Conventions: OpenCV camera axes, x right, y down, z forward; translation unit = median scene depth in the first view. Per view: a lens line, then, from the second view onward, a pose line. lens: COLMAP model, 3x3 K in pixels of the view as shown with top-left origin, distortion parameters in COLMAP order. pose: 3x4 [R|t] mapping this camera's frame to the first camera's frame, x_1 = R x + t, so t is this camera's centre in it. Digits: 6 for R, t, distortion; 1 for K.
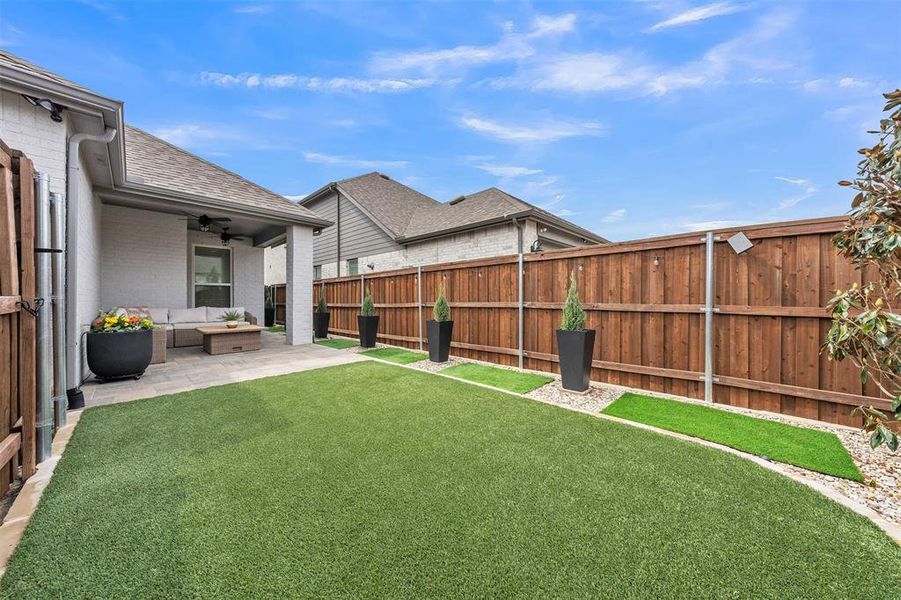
lens RADIAL K [[305.8, 0, 450.5], [0, 305.8, 300.0], [0, 0, 1]] dist [-0.000413, -0.000018]
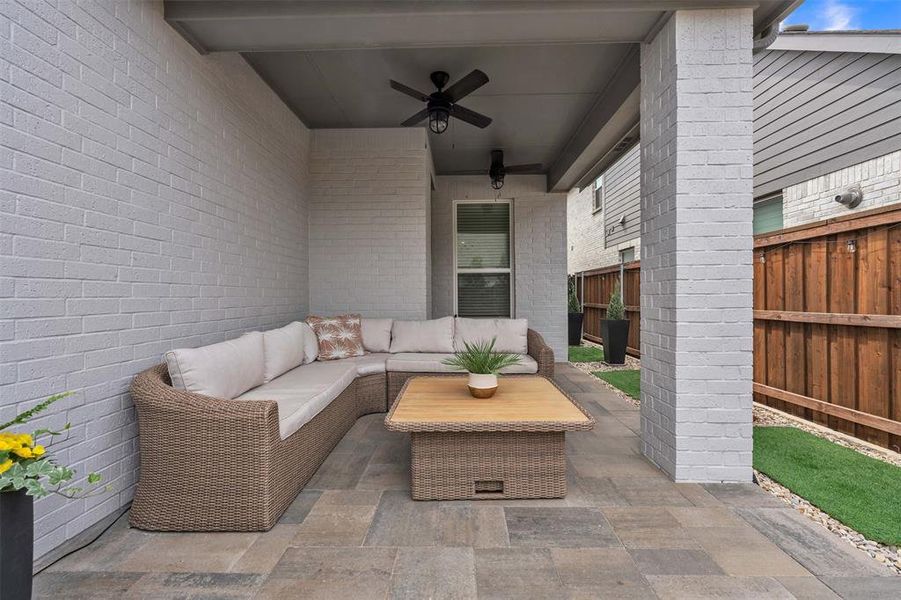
lens RADIAL K [[429.9, 0, 436.8], [0, 429.9, 297.9], [0, 0, 1]] dist [0.011540, -0.000108]
pose [[0.672378, -0.004670, -0.740194, -0.268270], [0.007861, 0.999969, 0.000831, -0.004849], [0.740167, -0.006377, 0.672393, 0.426929]]
